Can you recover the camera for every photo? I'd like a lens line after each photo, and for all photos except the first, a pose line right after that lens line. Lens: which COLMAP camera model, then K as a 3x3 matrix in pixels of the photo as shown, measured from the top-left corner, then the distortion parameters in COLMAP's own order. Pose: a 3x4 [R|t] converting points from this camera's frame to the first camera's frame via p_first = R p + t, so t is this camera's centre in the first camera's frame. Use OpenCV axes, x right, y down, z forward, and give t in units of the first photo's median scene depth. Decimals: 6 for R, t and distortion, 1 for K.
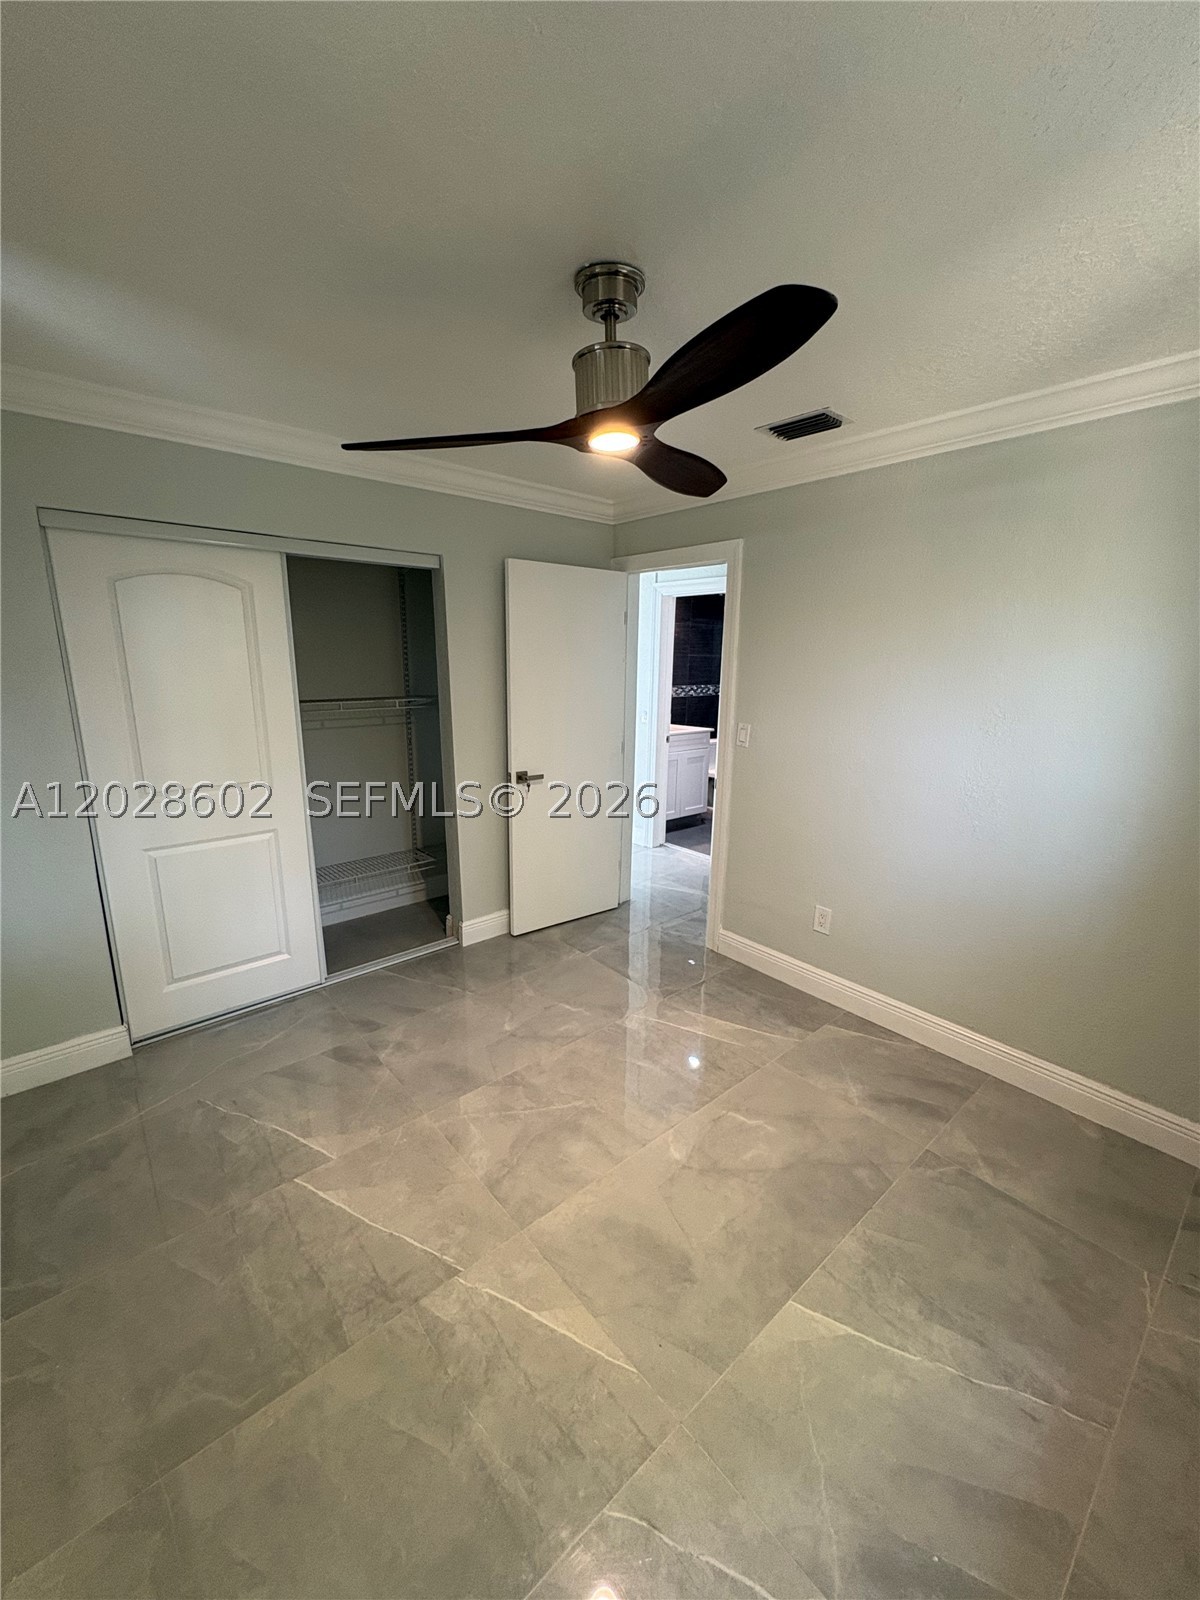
lens RADIAL K [[638.6, 0, 599.1], [0, 638.6, 797.1], [0, 0, 1]] dist [0.000138, 0.000569]
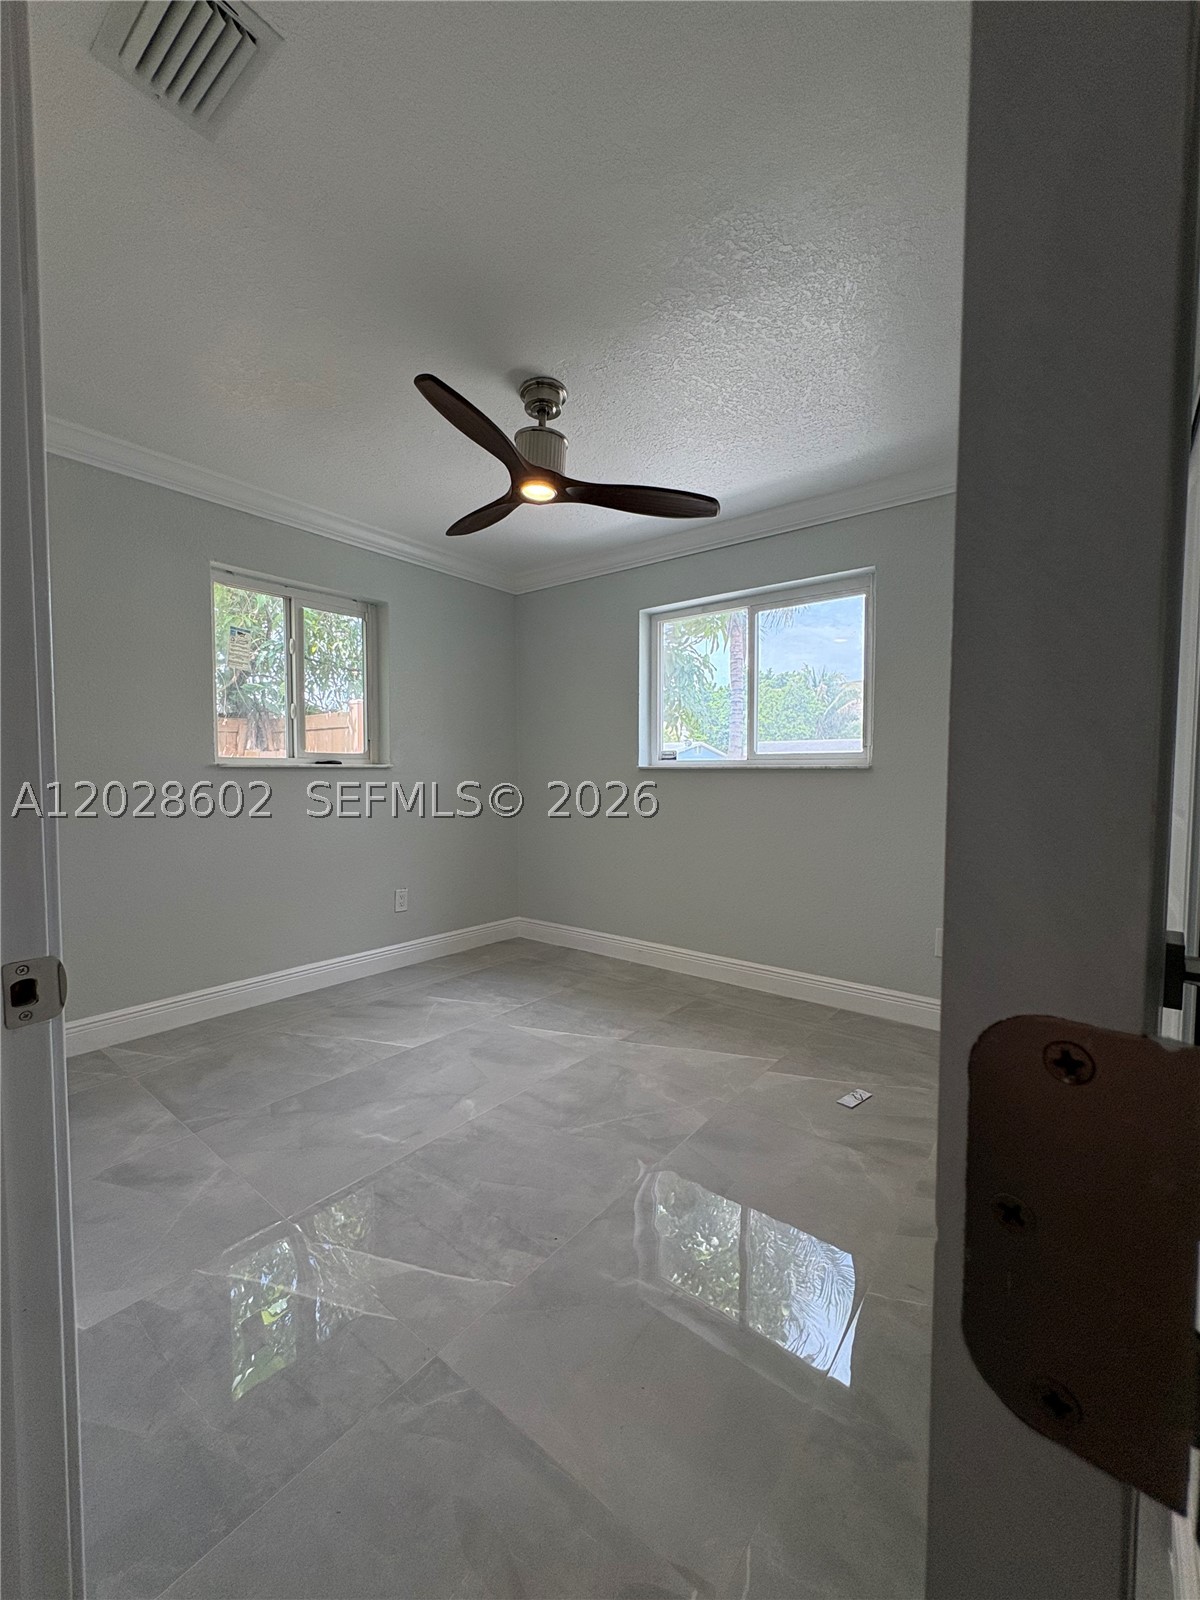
lens RADIAL K [[638.6, 0, 599.1], [0, 638.6, 797.1], [0, 0, 1]] dist [0.000138, 0.000569]
pose [[-0.981393, -0.006798, -0.191891, 0.122873], [-0.055226, 0.967137, 0.248184, -0.205718], [0.183898, 0.254164, -0.949517, 2.021623]]
